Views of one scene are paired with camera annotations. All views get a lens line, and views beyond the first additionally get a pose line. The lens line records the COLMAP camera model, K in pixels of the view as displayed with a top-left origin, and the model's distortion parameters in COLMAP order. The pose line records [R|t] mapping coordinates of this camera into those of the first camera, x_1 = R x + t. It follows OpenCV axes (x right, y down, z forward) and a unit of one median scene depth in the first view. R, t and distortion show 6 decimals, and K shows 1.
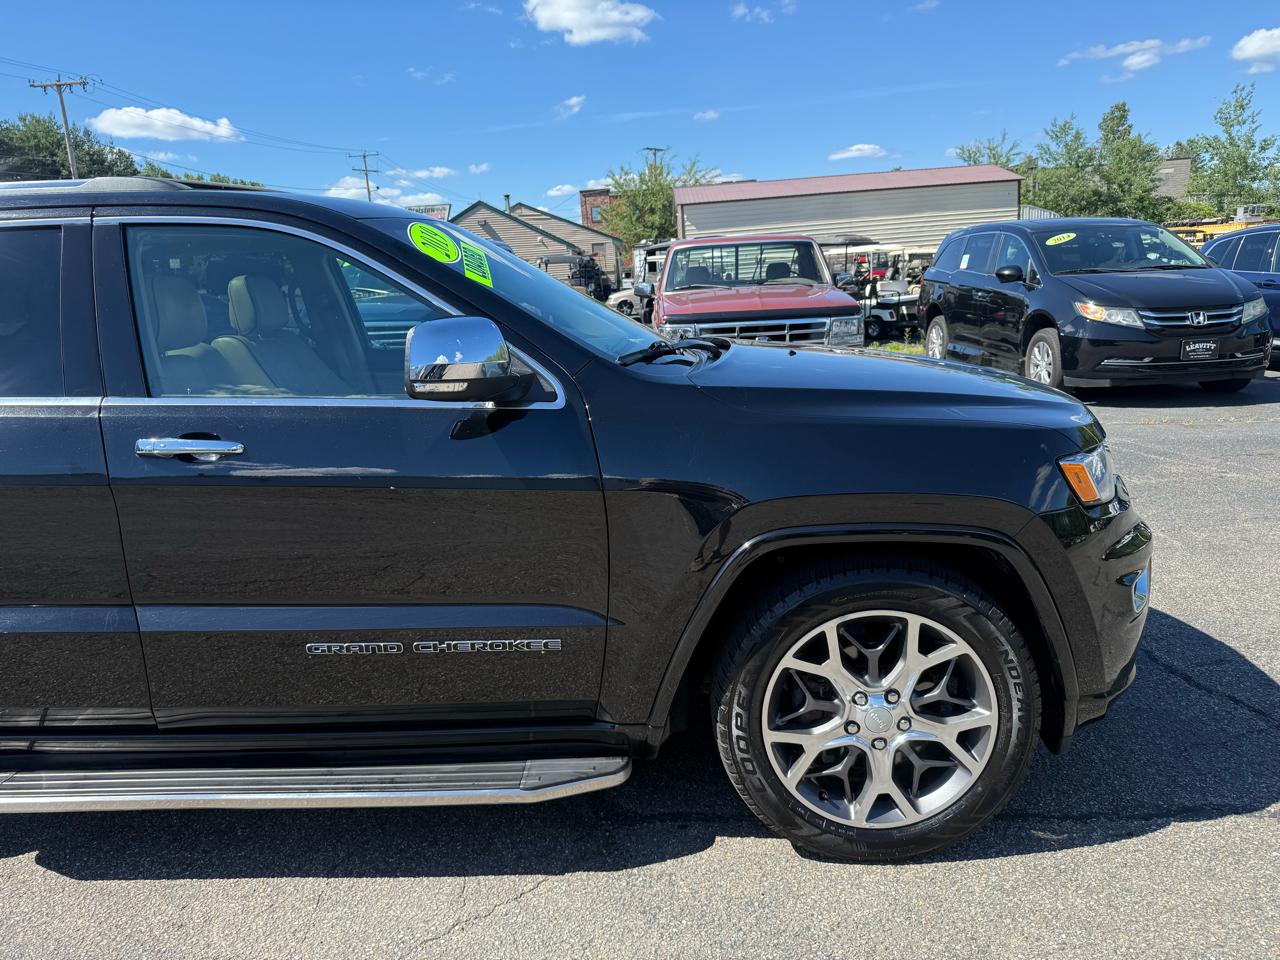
lens RADIAL K [[907.6, 0, 652.7], [0, 907.6, 481.8], [0, 0, 1]] dist [0.017920, -0.029258]
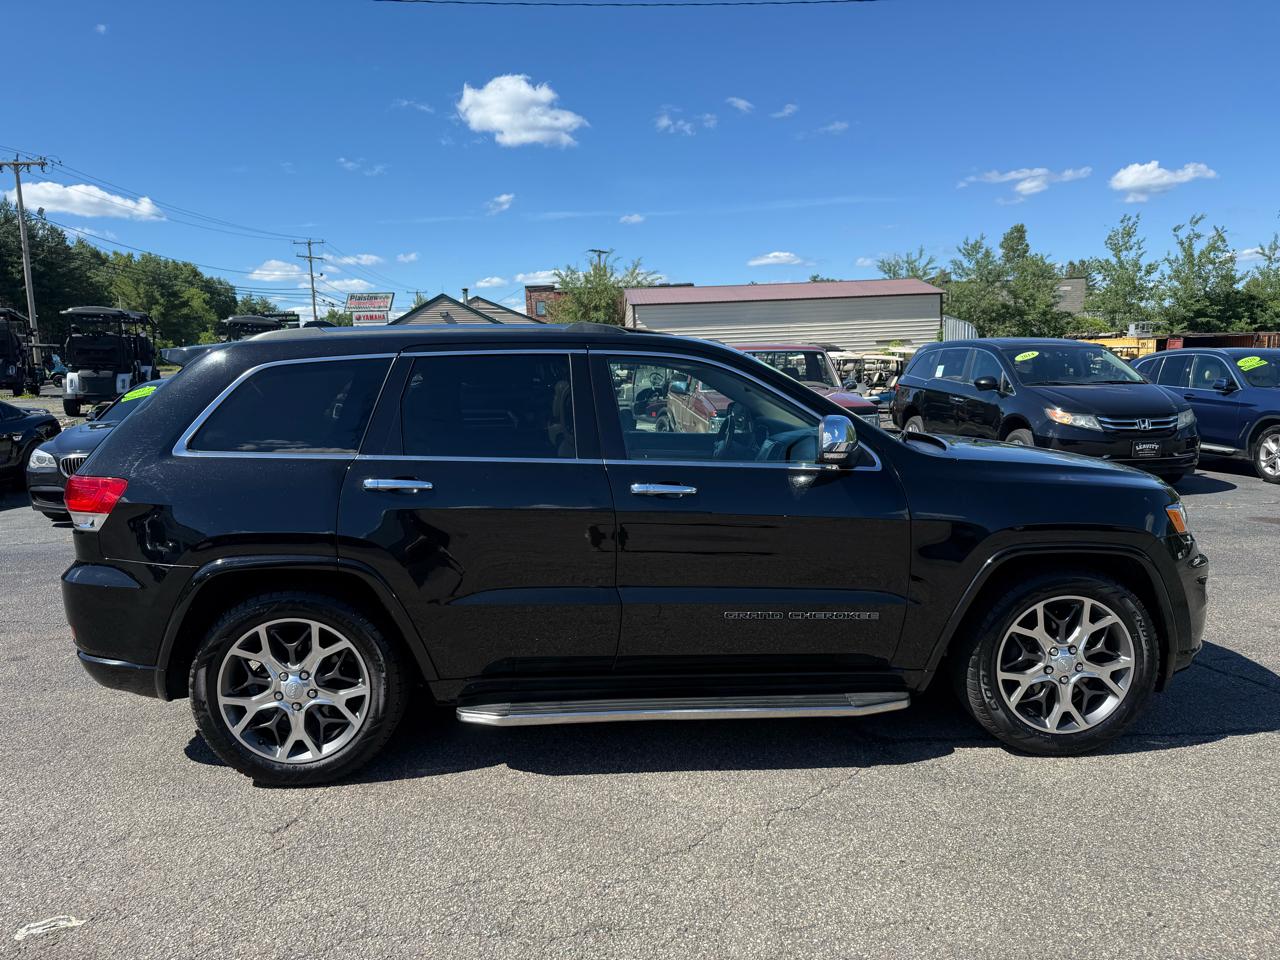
lens RADIAL K [[907.6, 0, 655.0], [0, 907.6, 480.8], [0, 0, 1]] dist [0.017920, -0.029258]
pose [[0.995844, 0.020031, 0.088850, -0.163901], [-0.011089, 0.994924, -0.100017, 0.026567], [-0.090403, 0.098616, 0.991011, -0.152352]]
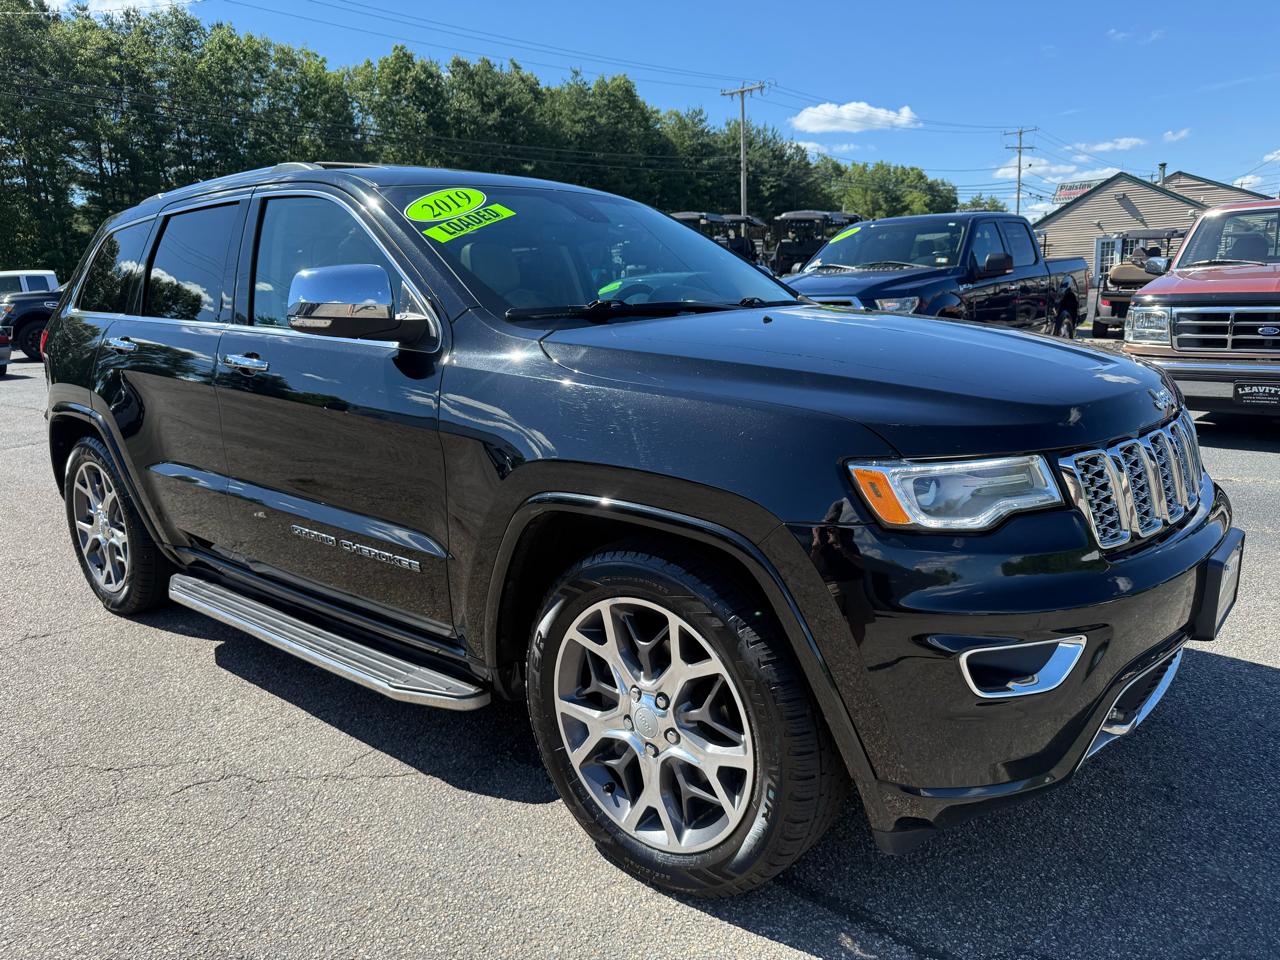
lens RADIAL K [[907.6, 0, 648.3], [0, 907.6, 502.6], [0, 0, 1]] dist [0.017920, -0.029258]
pose [[0.780725, 0.160547, -0.603898, 0.192242], [-0.136952, 0.986897, 0.085314, -0.007423], [0.609682, 0.016098, 0.792483, 0.073159]]
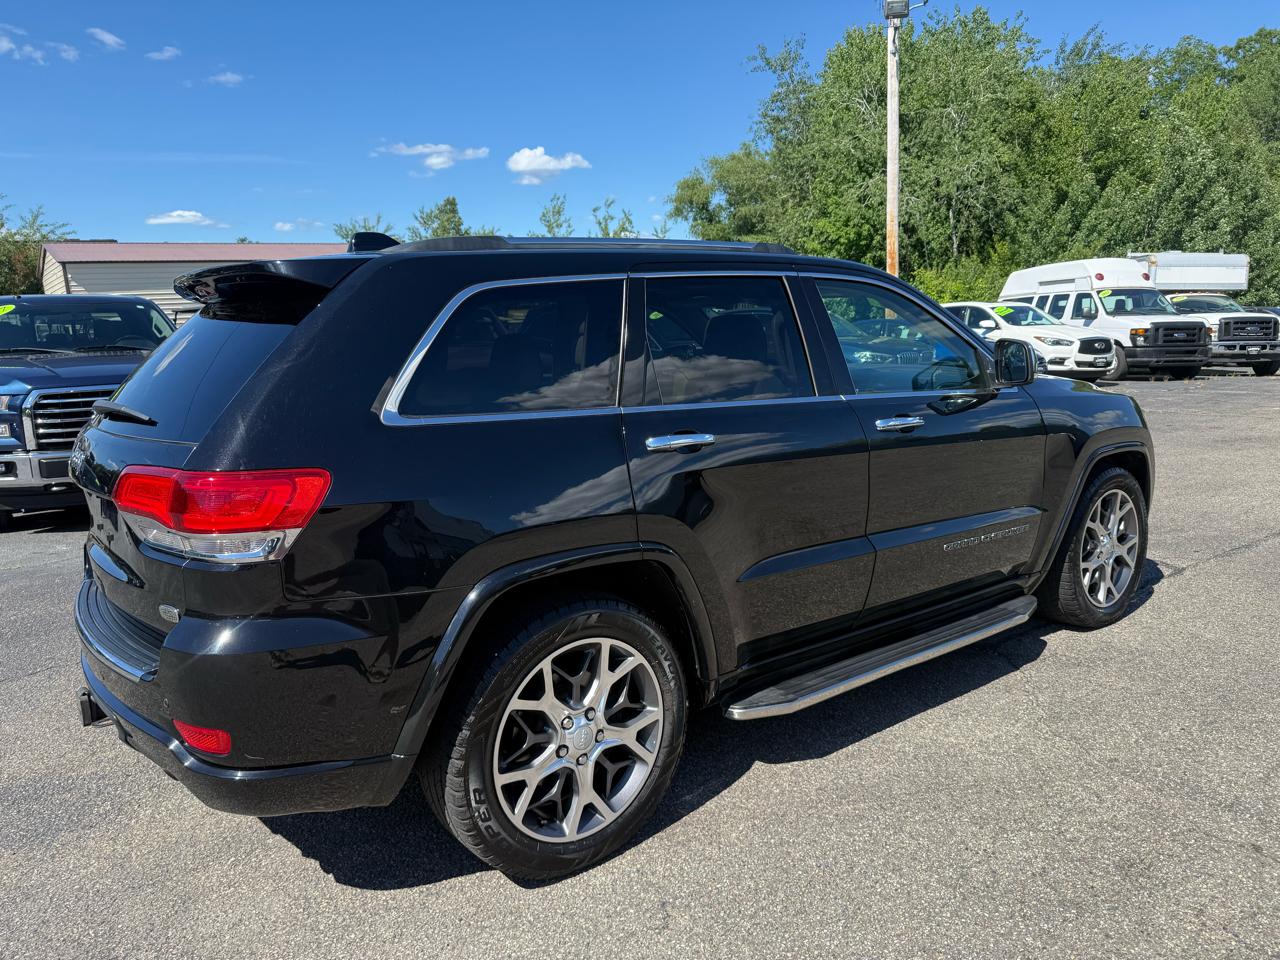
lens RADIAL K [[907.6, 0, 651.5], [0, 907.6, 481.8], [0, 0, 1]] dist [0.017920, -0.029258]
pose [[0.774606, -0.089223, 0.626119, -0.572228], [0.137874, 0.990011, -0.029494, 0.003389], [-0.617233, 0.109172, 0.779169, 0.100721]]
